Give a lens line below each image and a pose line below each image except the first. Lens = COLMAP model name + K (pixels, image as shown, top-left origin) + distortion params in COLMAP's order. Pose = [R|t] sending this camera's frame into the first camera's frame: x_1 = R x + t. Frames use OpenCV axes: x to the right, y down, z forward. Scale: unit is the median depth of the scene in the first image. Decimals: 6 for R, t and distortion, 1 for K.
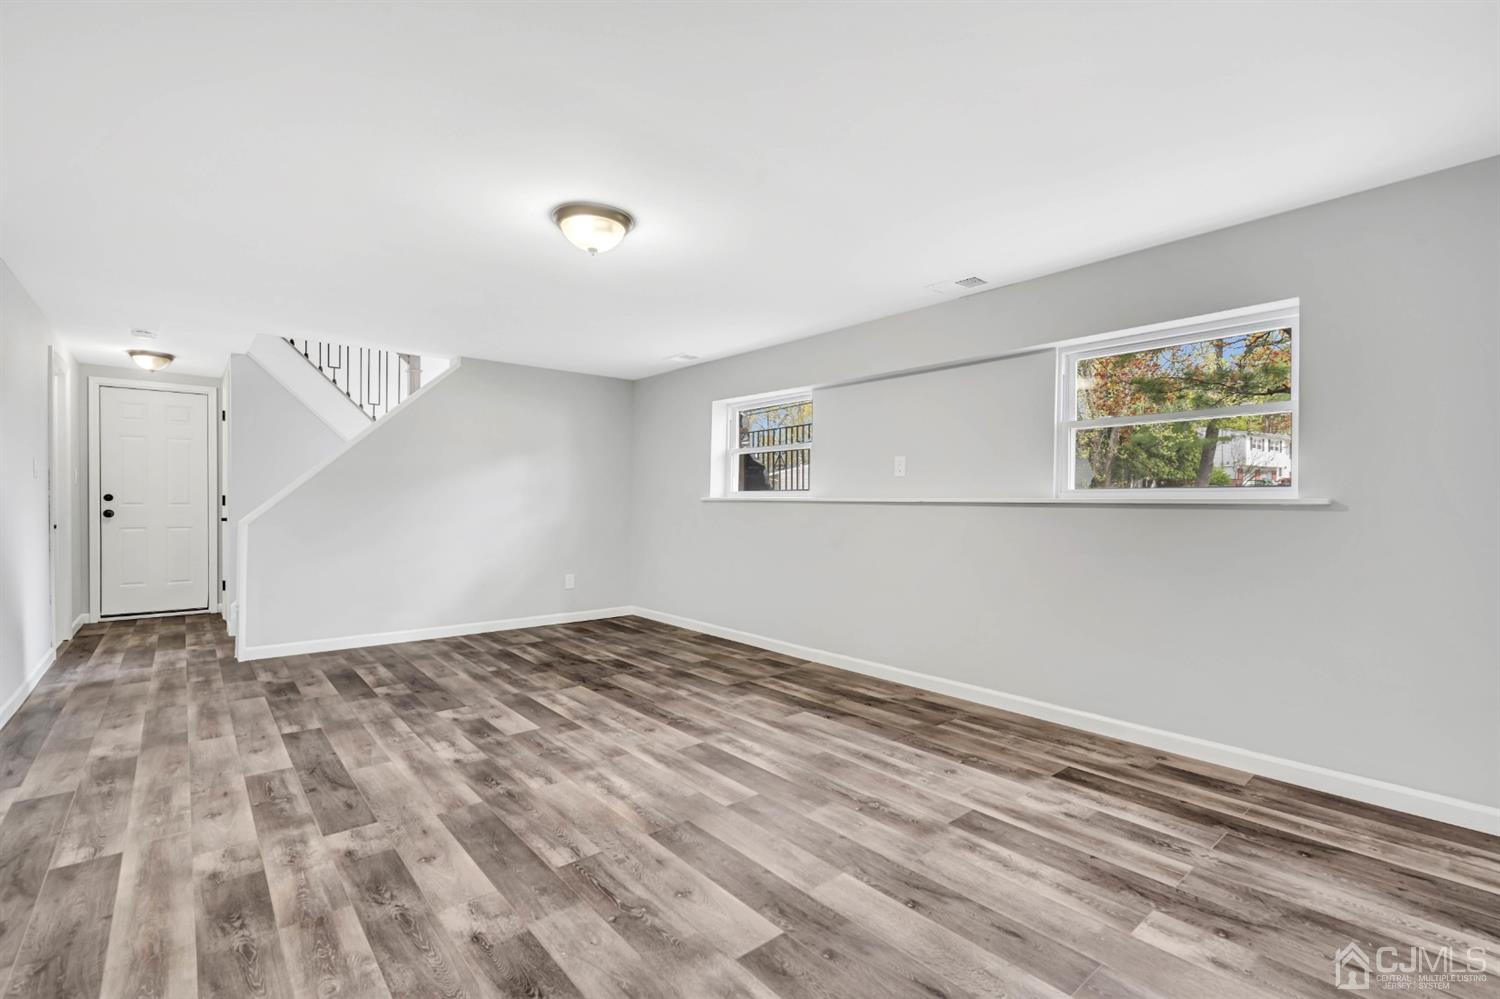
lens RADIAL K [[704.7, 0, 741.5], [0, 704.7, 497.0], [0, 0, 1]] dist [-0.002833, 0.002256]
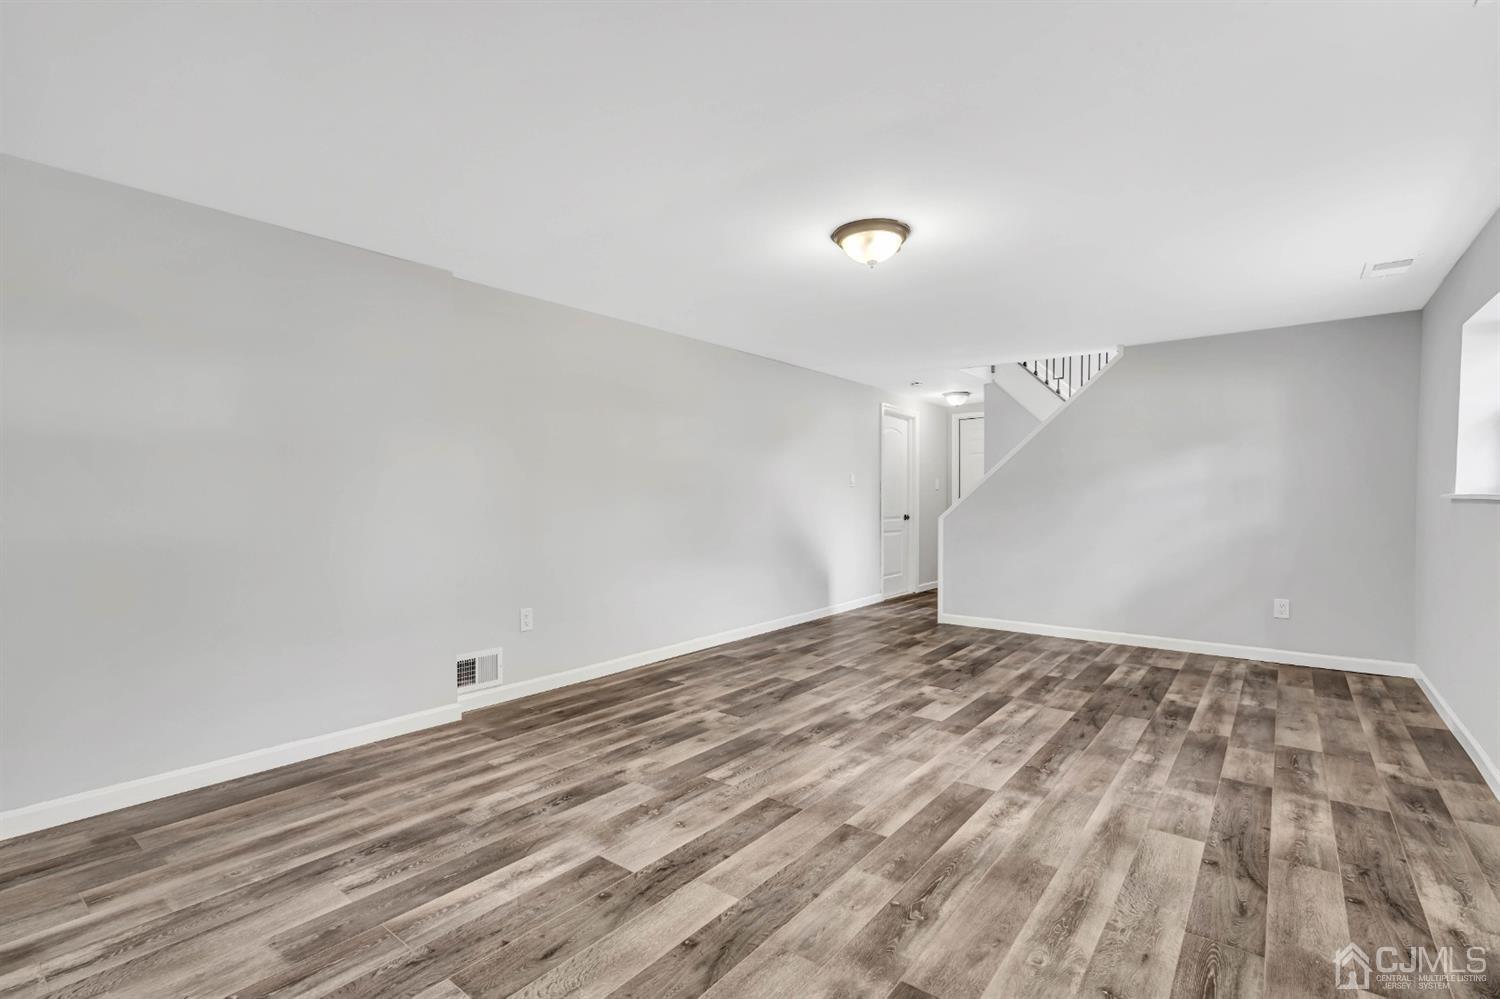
lens RADIAL K [[664.5, 0, 714.7], [0, 664.5, 509.9], [0, 0, 1]] dist [-0.002889, 0.000917]
pose [[0.184012, 0.013482, -0.982832, 0.688313], [0.007862, 0.999854, 0.015187, -0.003597], [0.982893, -0.010521, 0.183879, 0.549580]]
